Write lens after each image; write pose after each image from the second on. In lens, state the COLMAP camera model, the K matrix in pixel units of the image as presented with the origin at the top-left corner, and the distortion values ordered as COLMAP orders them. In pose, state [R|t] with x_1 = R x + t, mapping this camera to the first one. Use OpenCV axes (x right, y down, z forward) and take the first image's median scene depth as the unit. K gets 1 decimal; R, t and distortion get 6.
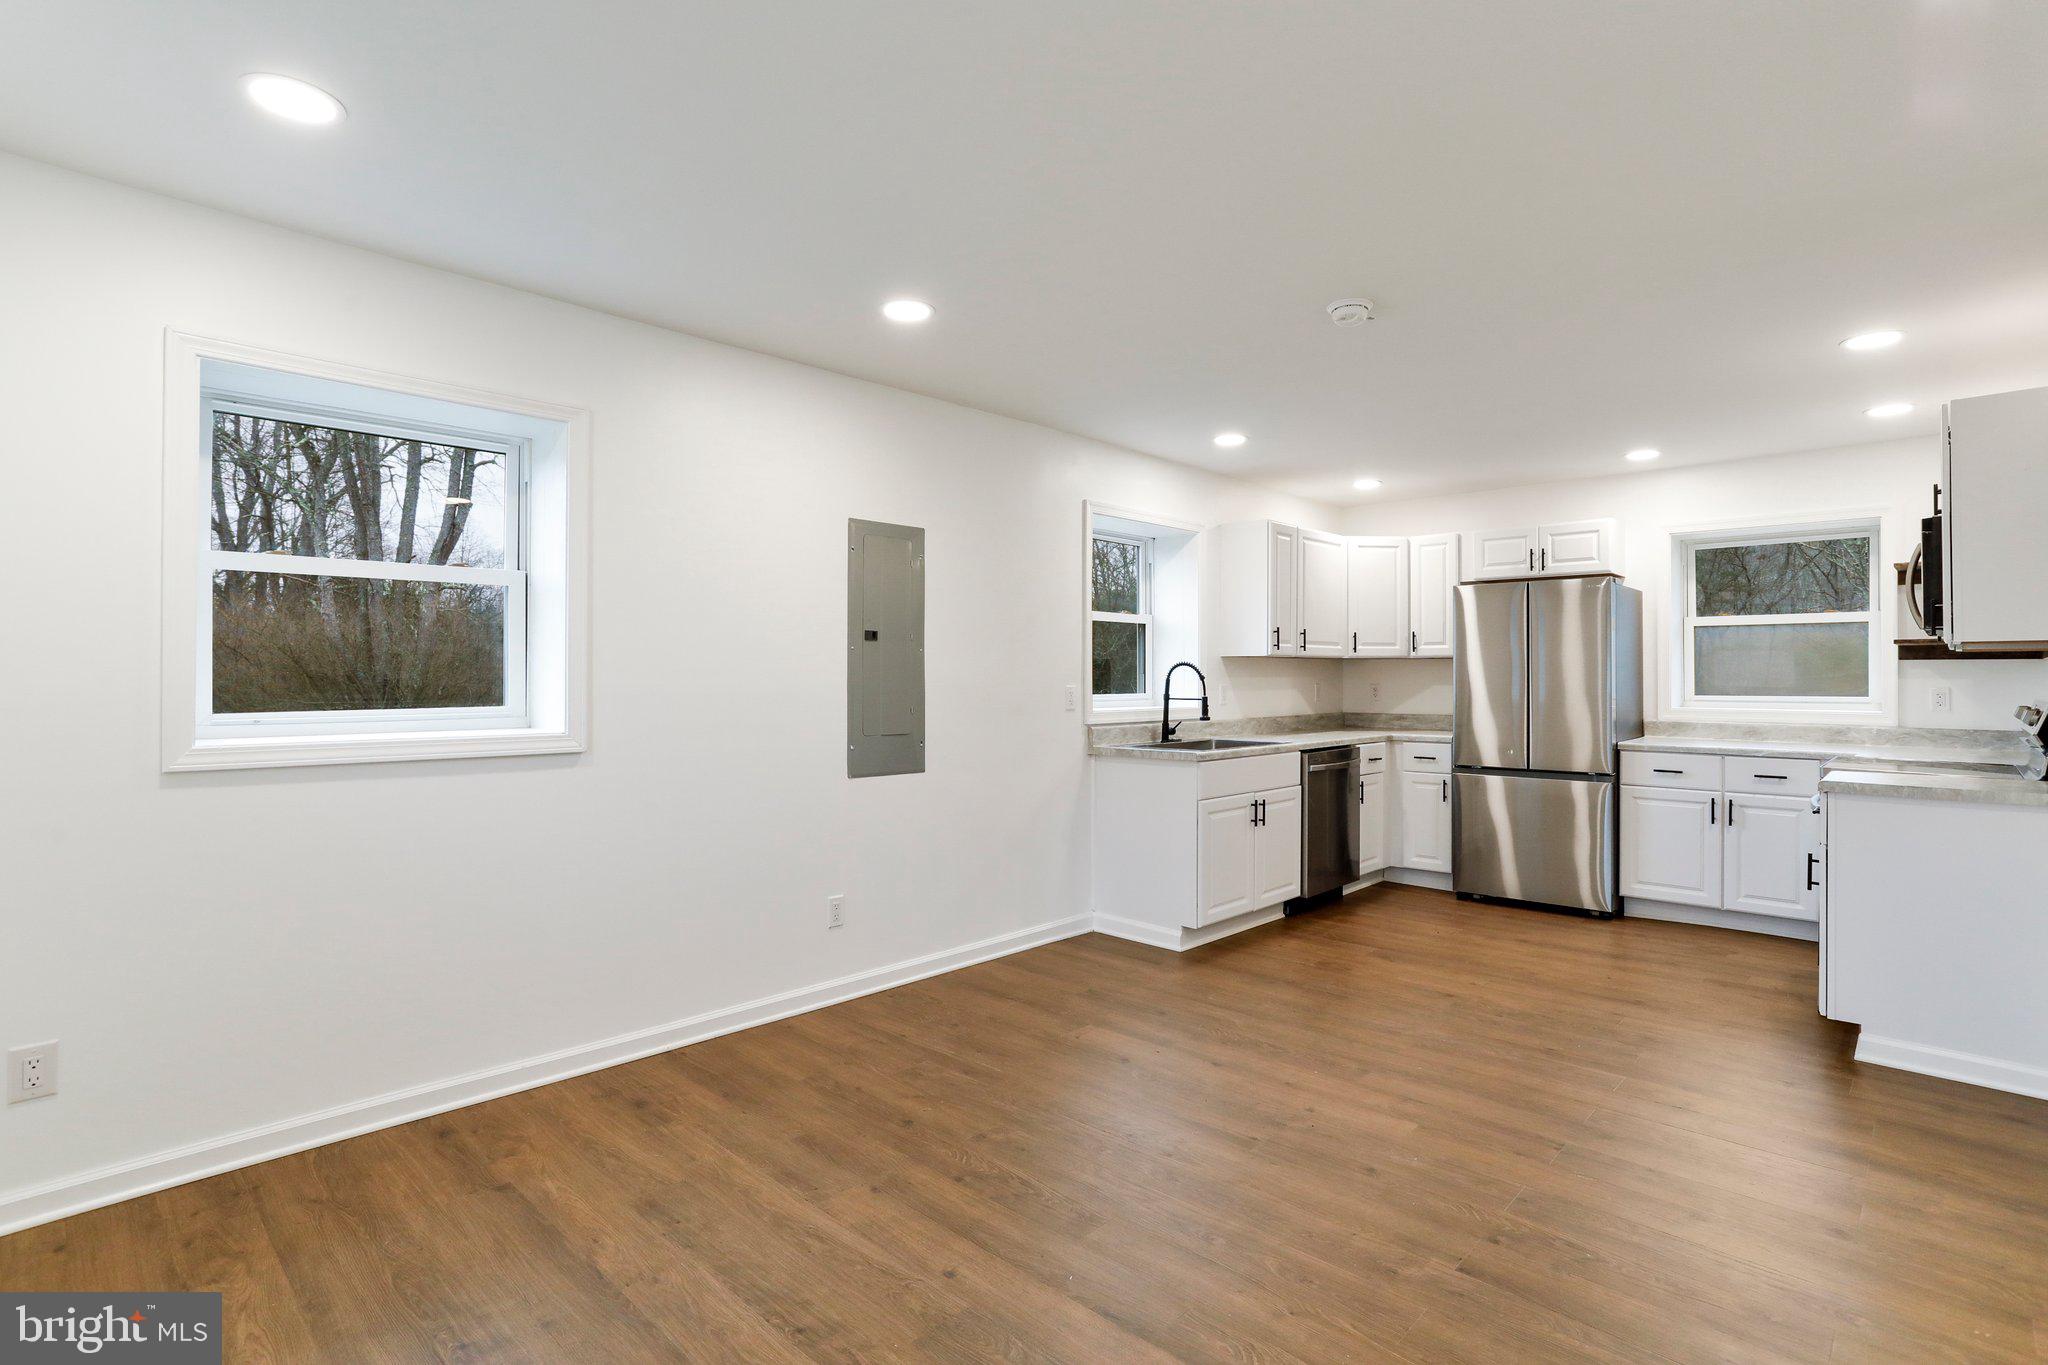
lens RADIAL K [[992.6, 0, 1025.8], [0, 992.6, 671.8], [0, 0, 1]] dist [-0.060118, 0.032185]
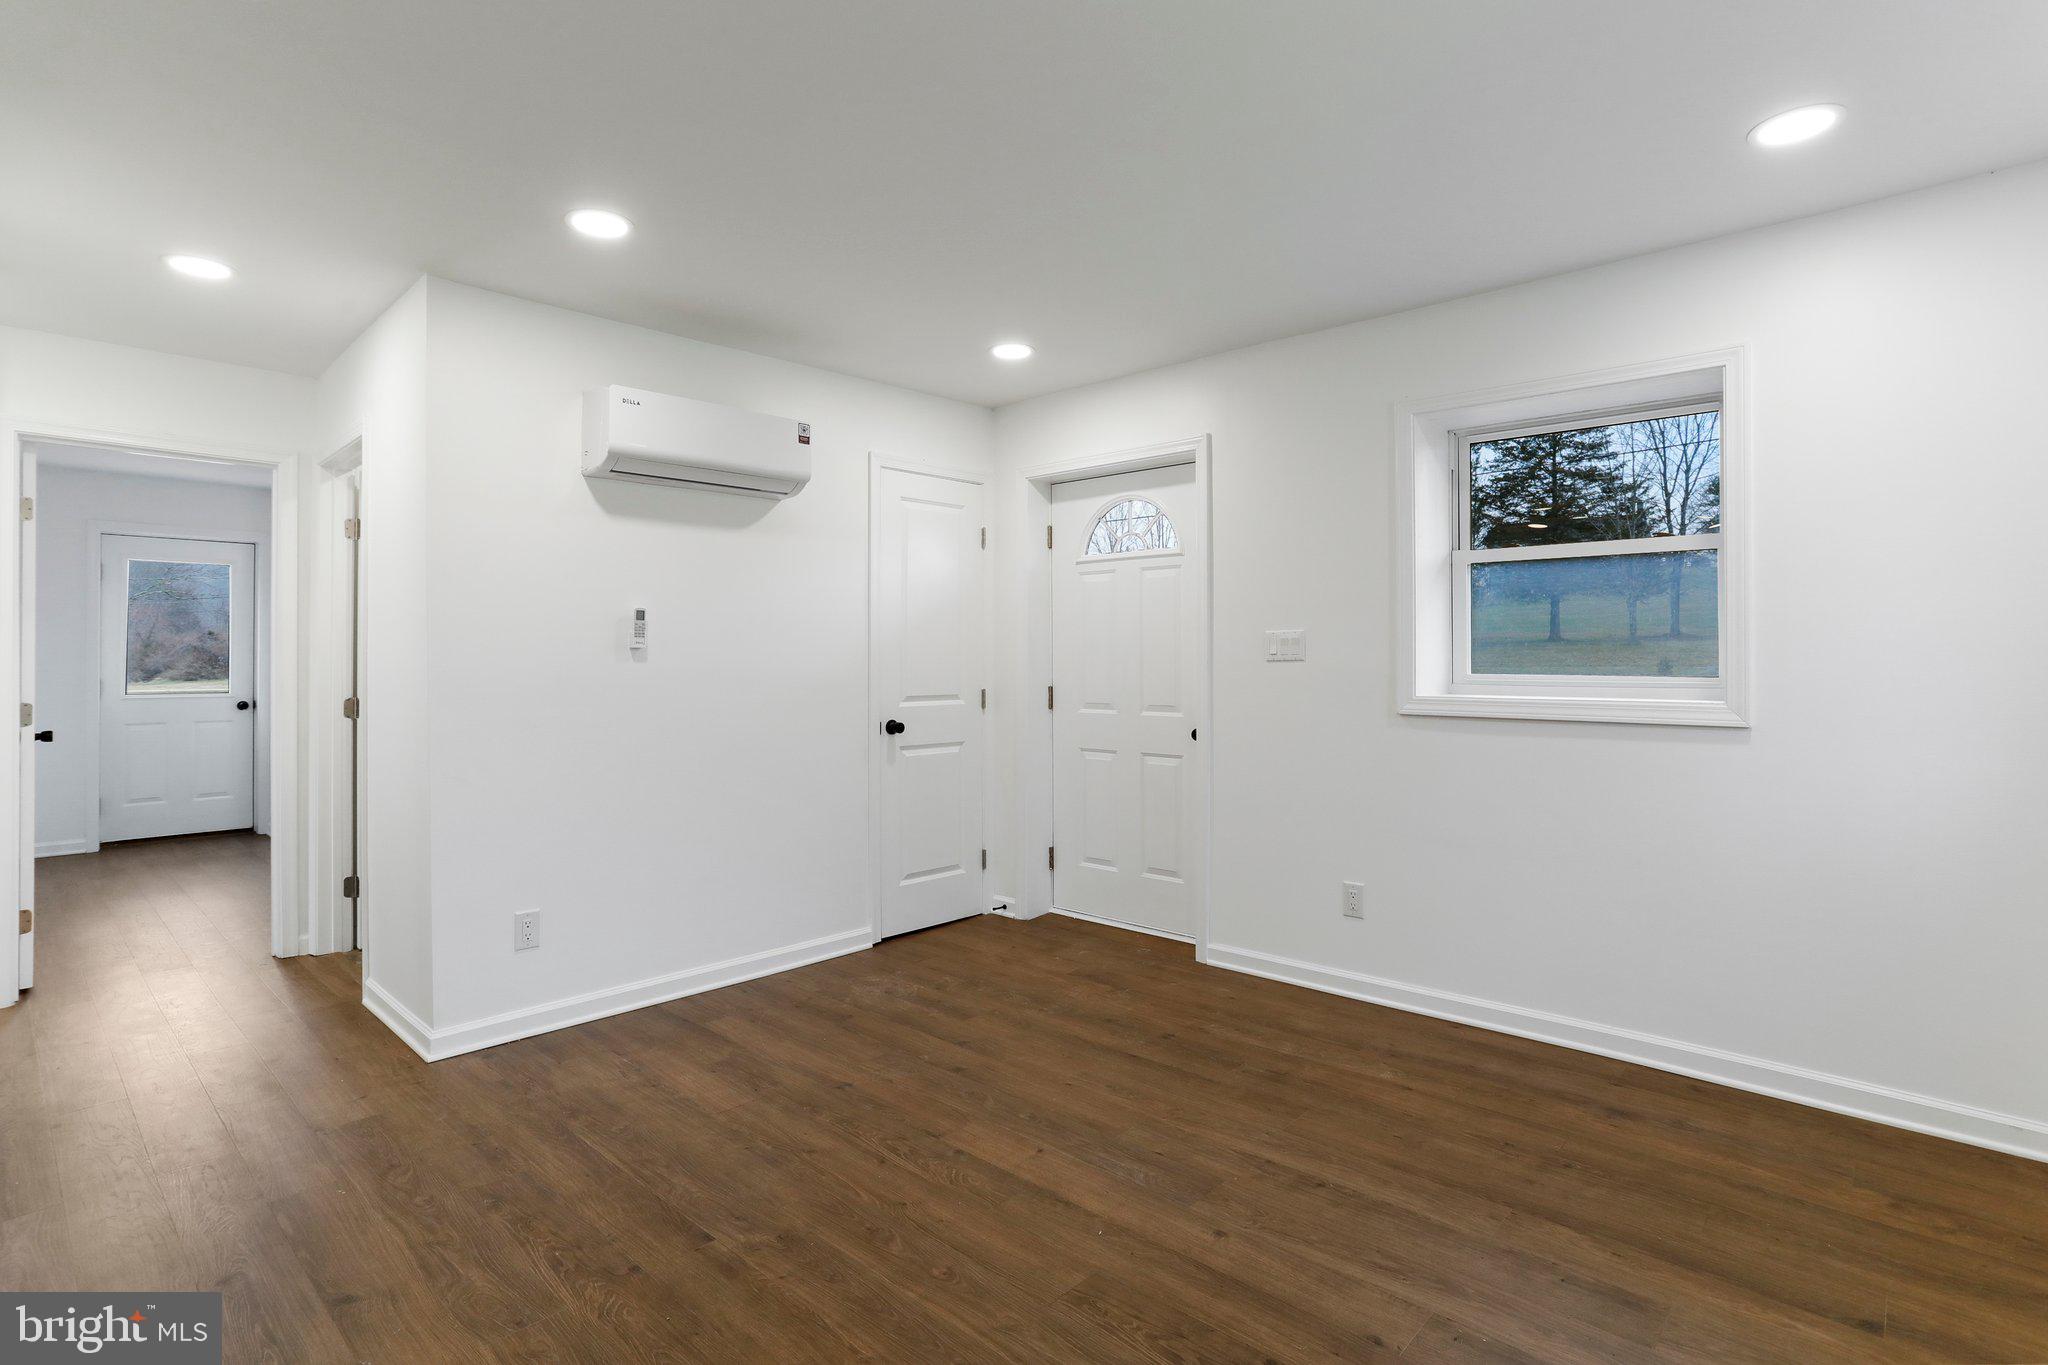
lens RADIAL K [[1012.4, 0, 1027.7], [0, 1012.4, 653.3], [0, 0, 1]] dist [-0.061095, 0.035409]
pose [[-0.999834, 0.001049, -0.018169, 0.060059], [0.001214, 0.999958, -0.009040, 0.010244], [0.018159, -0.009060, -0.999794, 0.871801]]
